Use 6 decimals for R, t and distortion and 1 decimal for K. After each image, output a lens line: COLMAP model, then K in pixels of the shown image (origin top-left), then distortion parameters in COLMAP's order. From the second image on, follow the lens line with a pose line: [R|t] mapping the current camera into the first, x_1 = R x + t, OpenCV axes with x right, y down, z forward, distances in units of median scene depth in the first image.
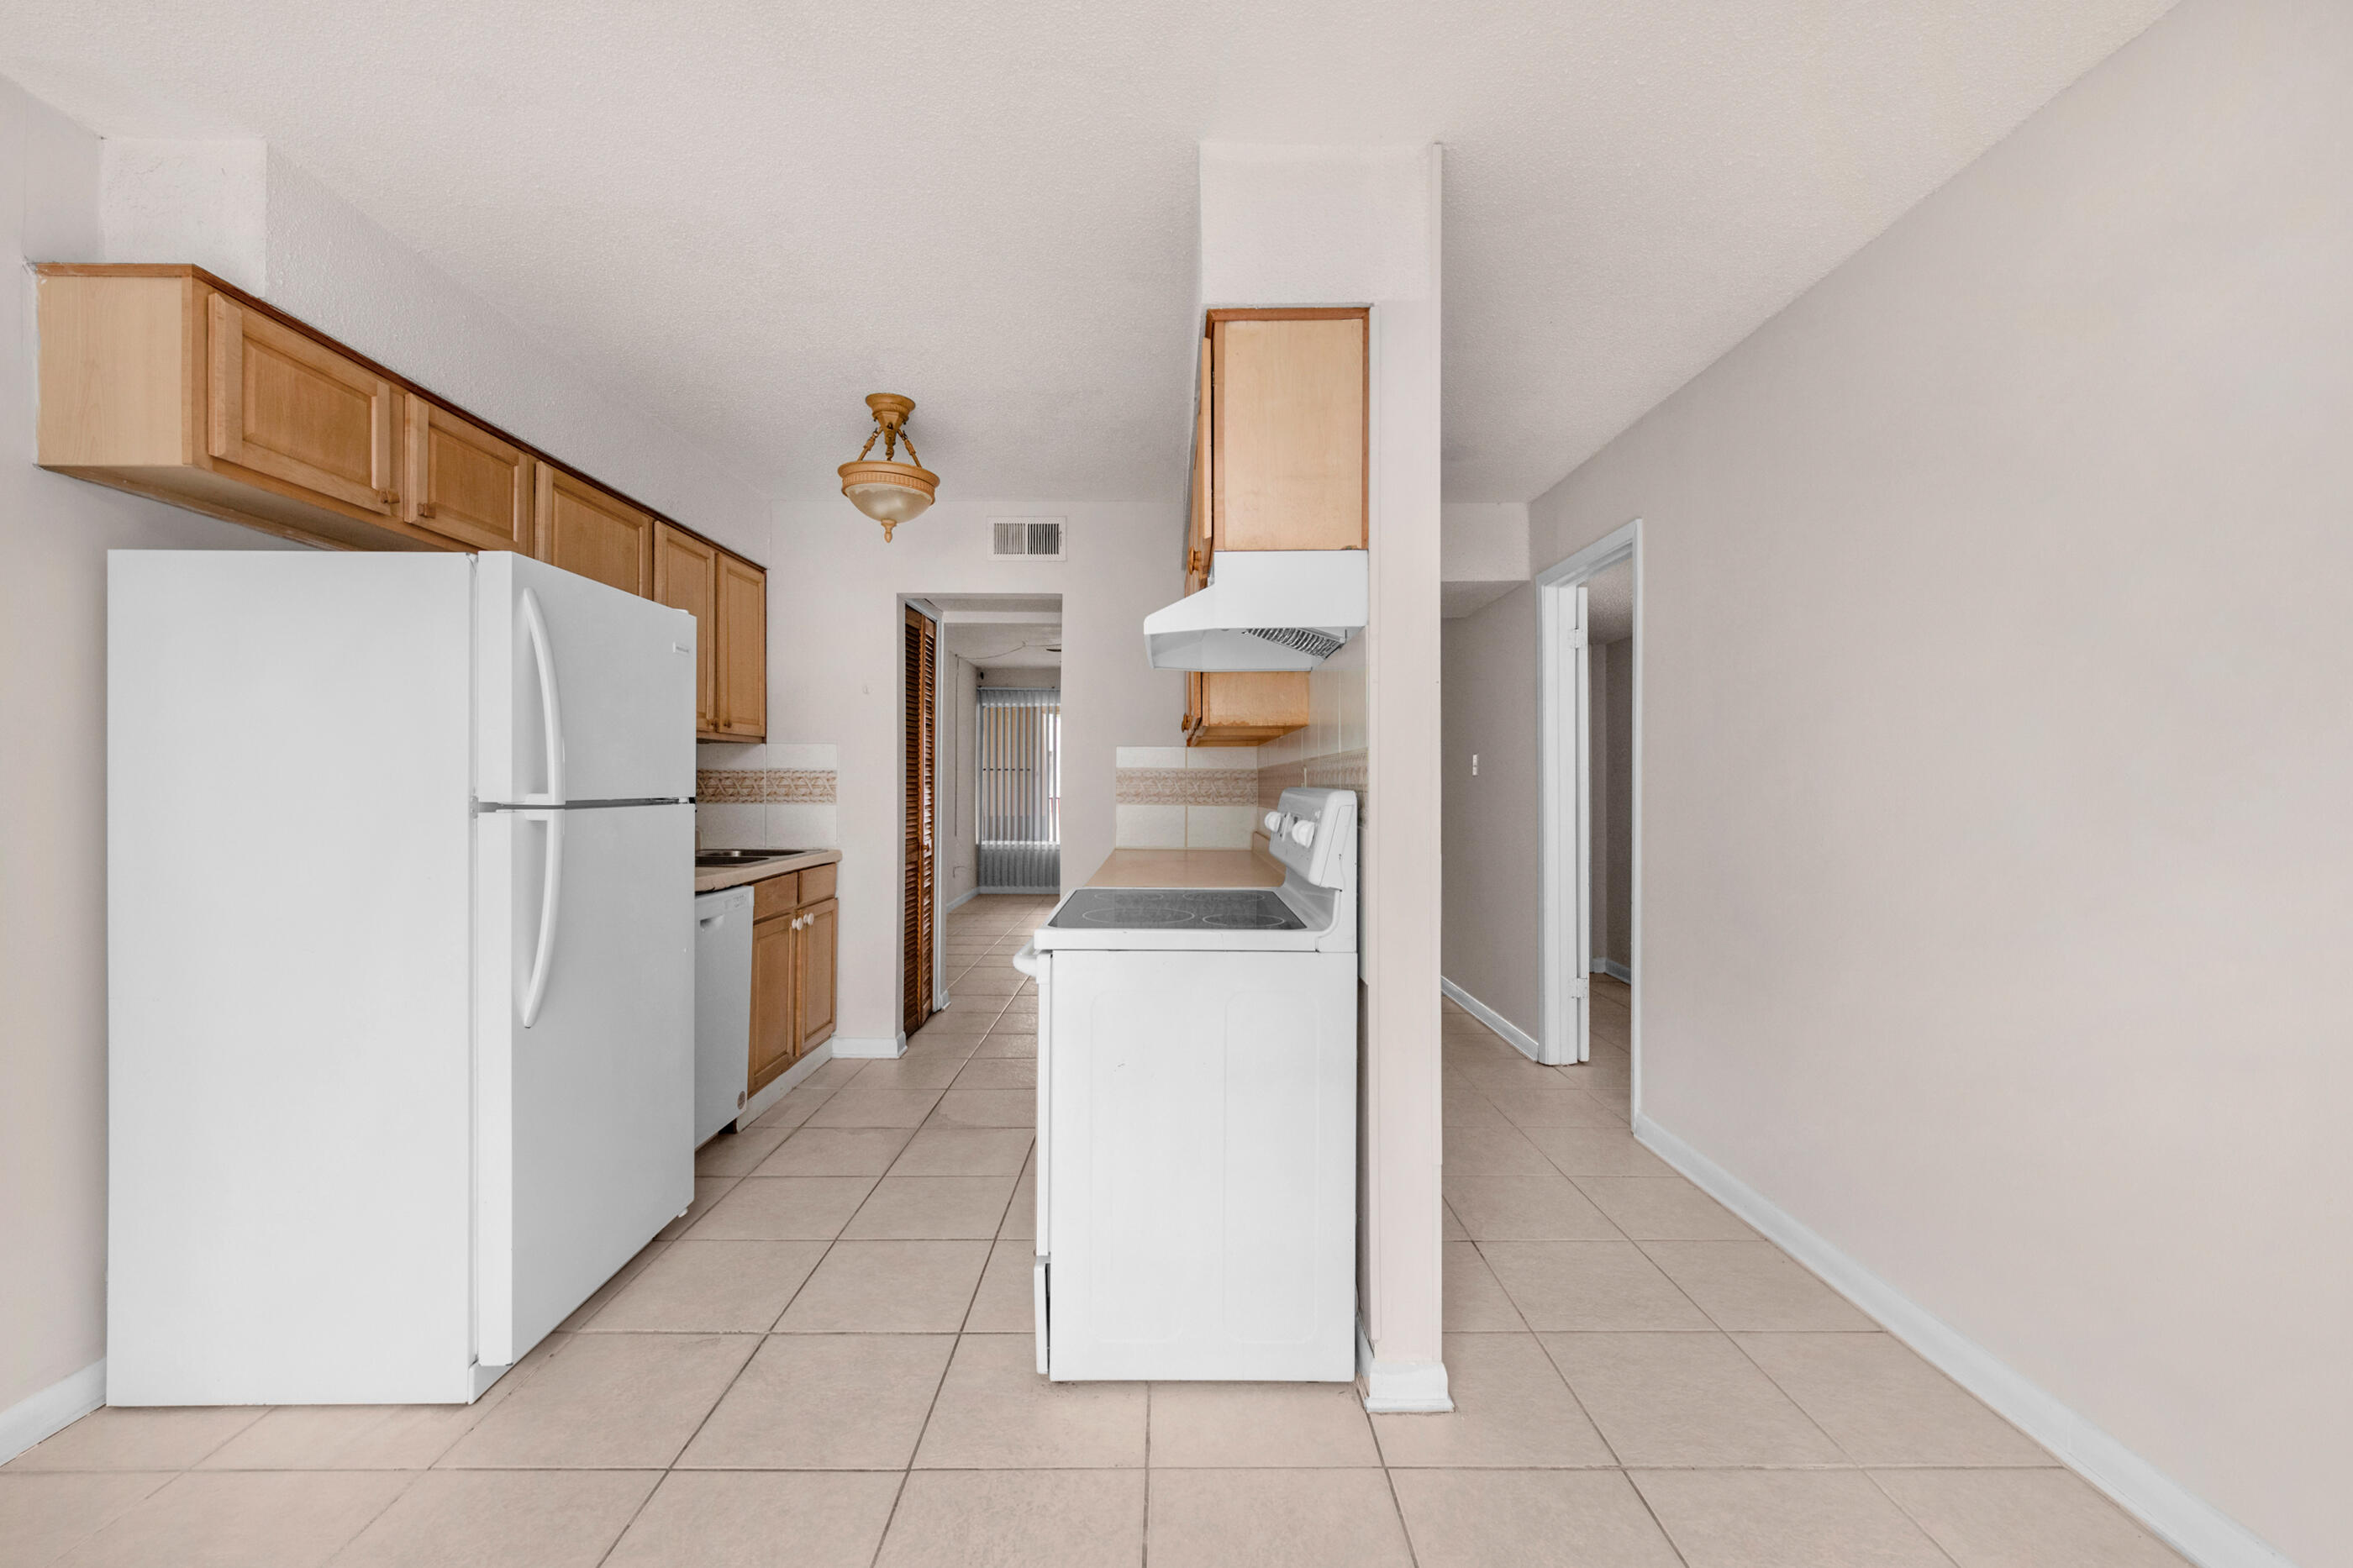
lens RADIAL K [[962.9, 0, 1165.7], [0, 962.9, 783.6], [0, 0, 1]] dist [0.003055, -0.000969]
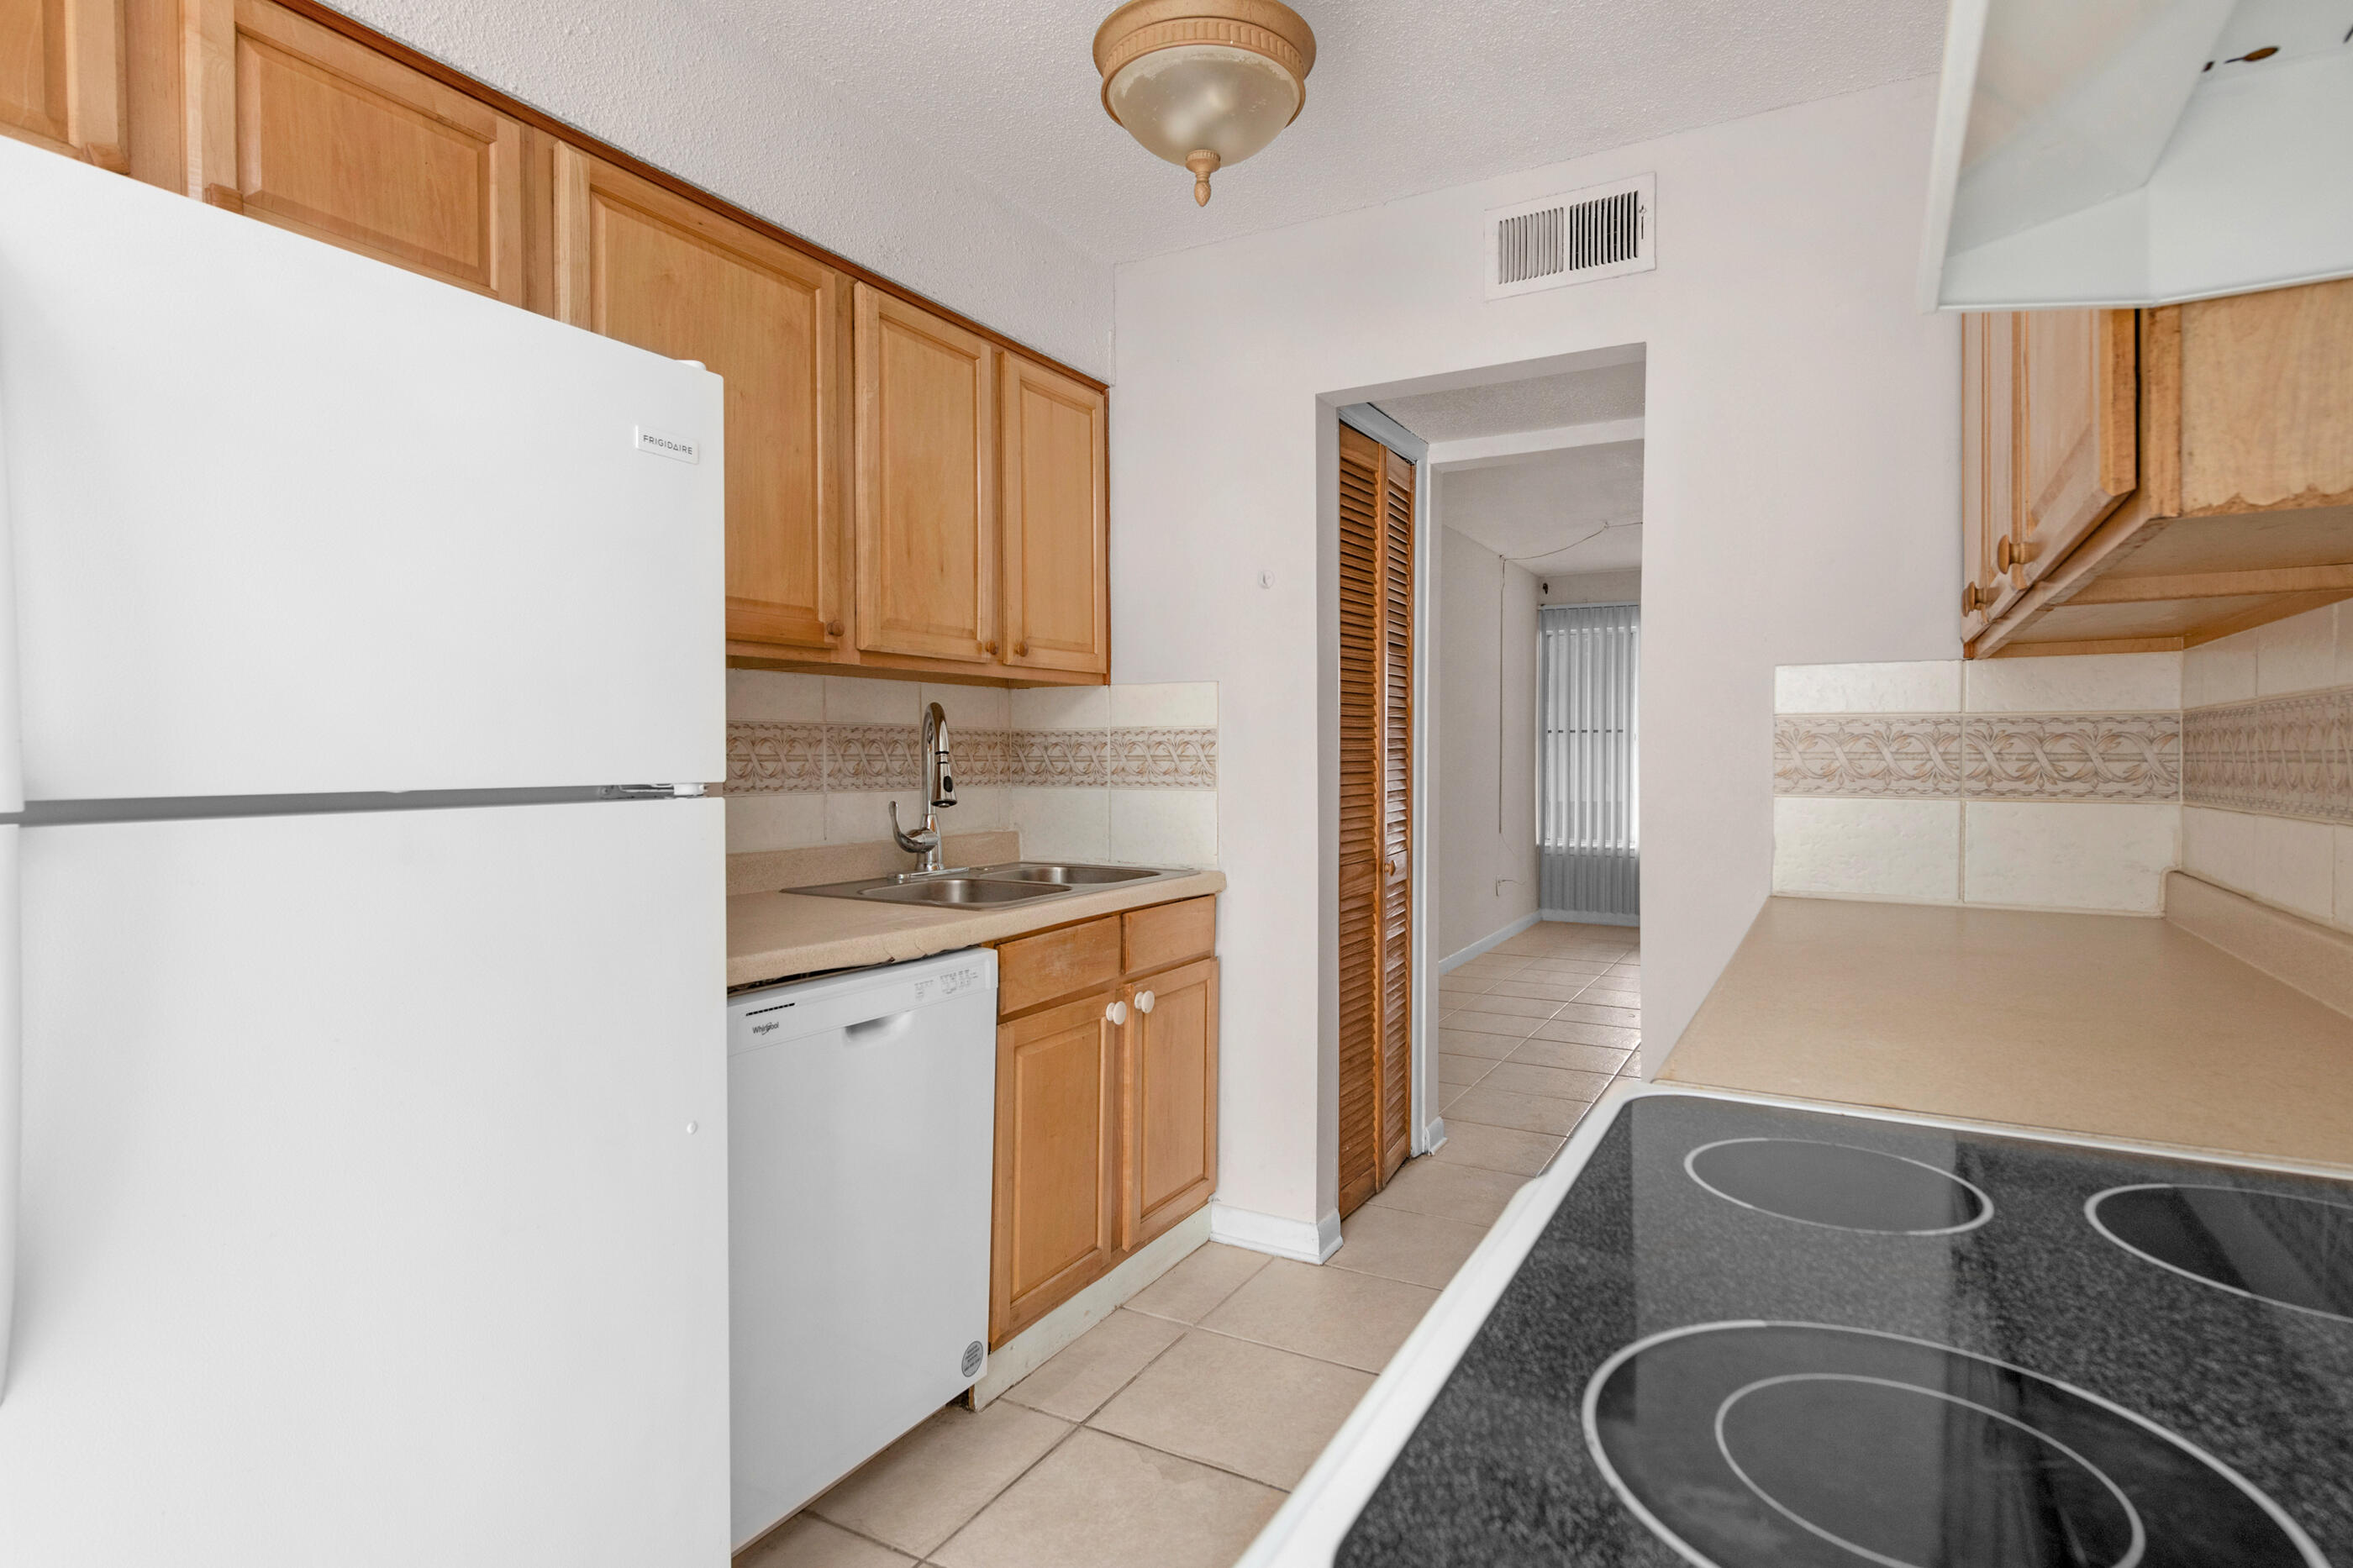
lens RADIAL K [[1211.0, 0, 1174.0], [0, 1211.0, 772.2], [0, 0, 1]] dist [0.004067, 0.000379]
pose [[0.872405, 0.002965, -0.488775, -0.024706], [0.004288, 0.999897, 0.013719, 0.002076], [0.488765, -0.014064, 0.872302, 0.475497]]
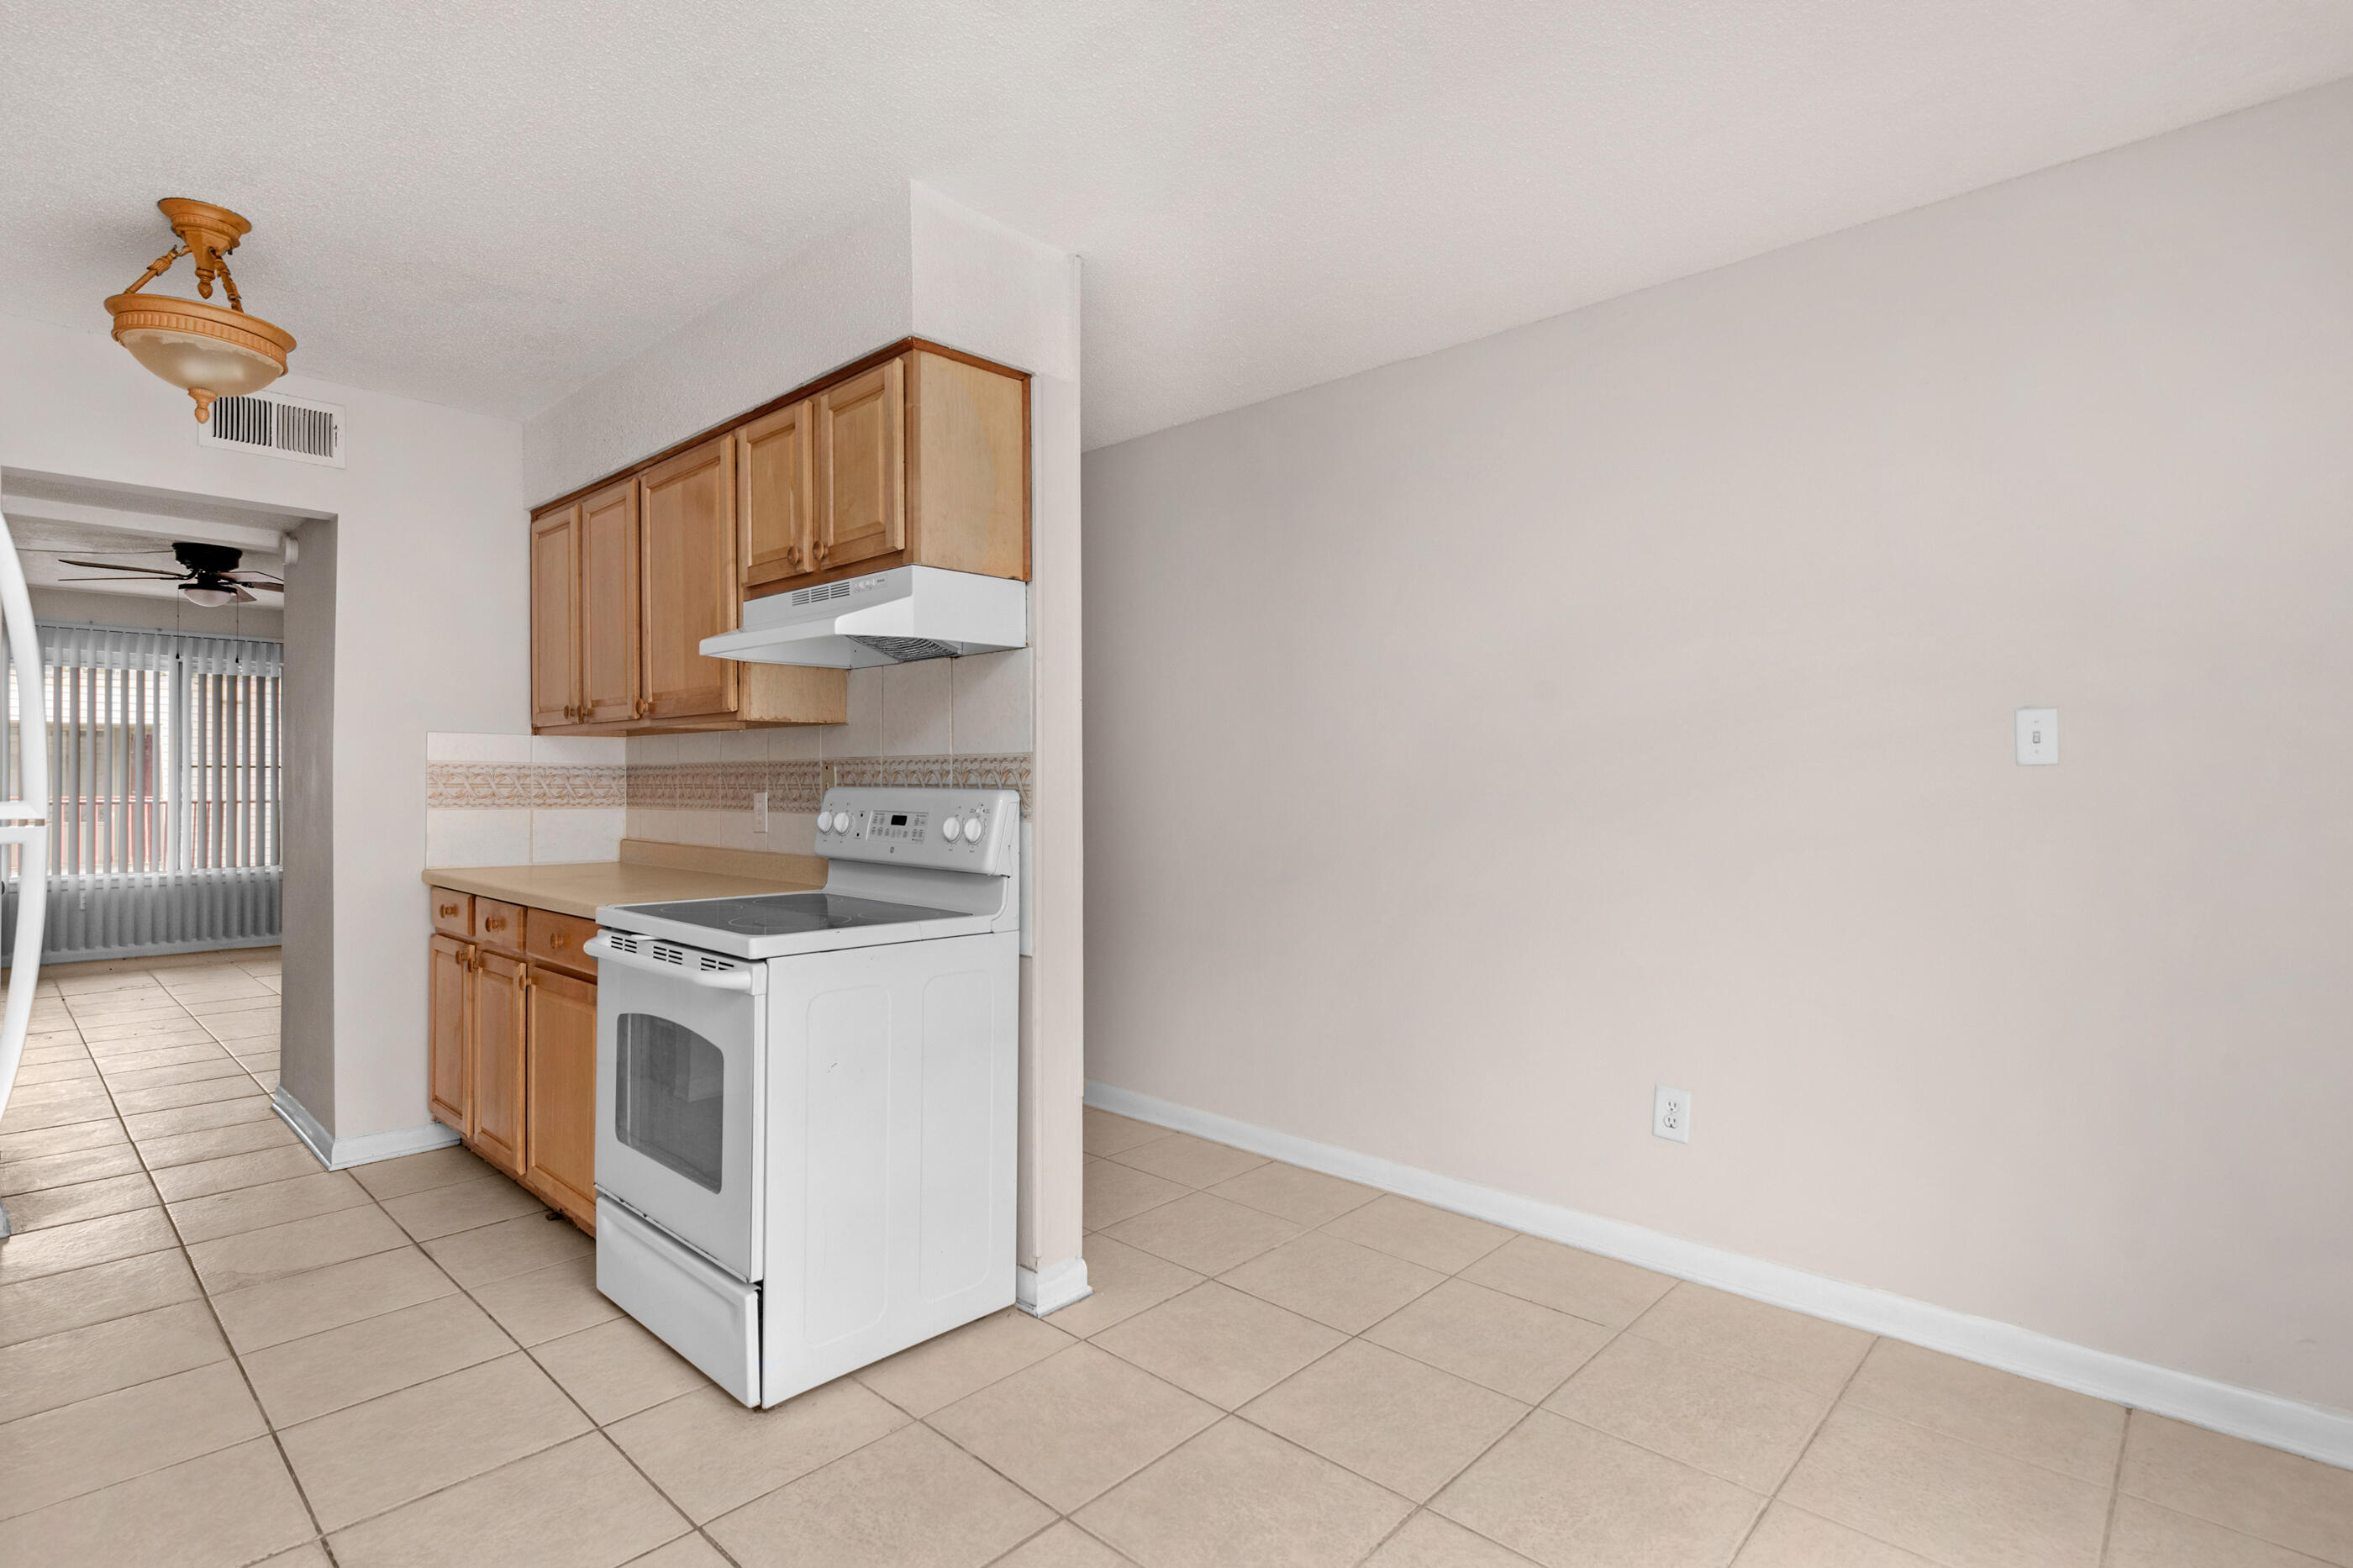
lens RADIAL K [[1150.9, 0, 1199.2], [0, 1150.9, 778.5], [0, 0, 1]] dist [0.002735, 0.000564]
pose [[0.671300, 0.002255, 0.741182, -0.392714], [-0.001323, 0.999997, -0.001844, -0.002222], [-0.741184, 0.000257, 0.671302, -0.049308]]
